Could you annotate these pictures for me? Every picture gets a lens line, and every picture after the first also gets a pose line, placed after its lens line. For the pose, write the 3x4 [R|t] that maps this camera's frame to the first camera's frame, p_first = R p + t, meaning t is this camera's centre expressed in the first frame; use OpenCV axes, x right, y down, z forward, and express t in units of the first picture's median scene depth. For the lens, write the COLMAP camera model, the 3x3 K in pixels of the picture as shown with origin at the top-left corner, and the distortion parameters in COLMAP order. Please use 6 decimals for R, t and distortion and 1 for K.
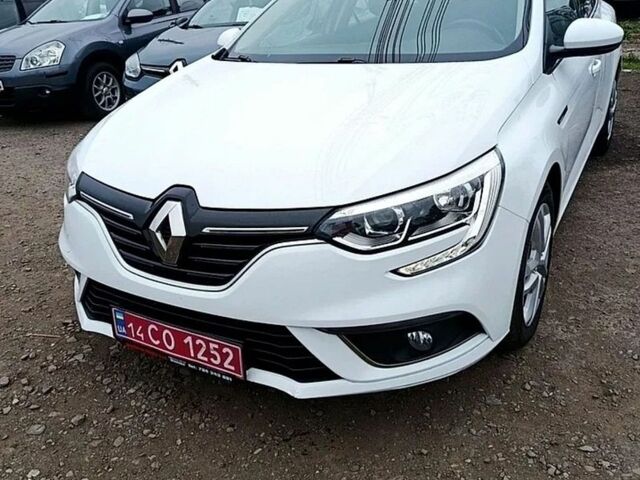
lens RADIAL K [[651.6, 0, 320.0], [0, 651.6, 240.0], [0, 0, 1]] dist [0.087632, -0.009504]
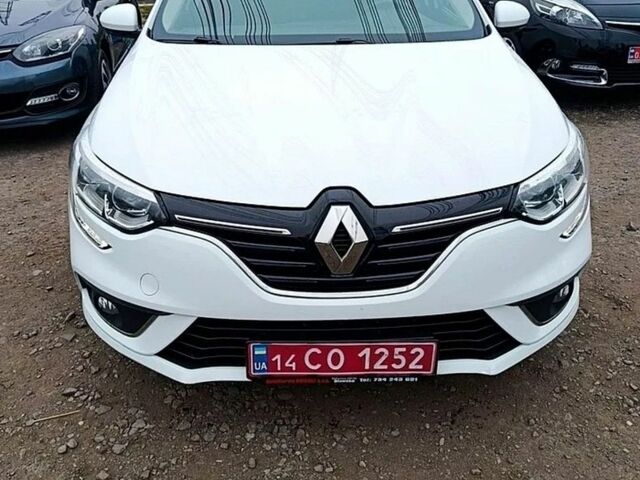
lens RADIAL K [[651.6, 0, 320.0], [0, 651.6, 240.0], [0, 0, 1]] dist [0.087632, -0.009504]
pose [[0.819370, -0.182763, 0.543351, -0.732204], [0.163541, 0.982953, 0.084011, -0.091497], [-0.549443, 0.020024, 0.835291, 0.267819]]
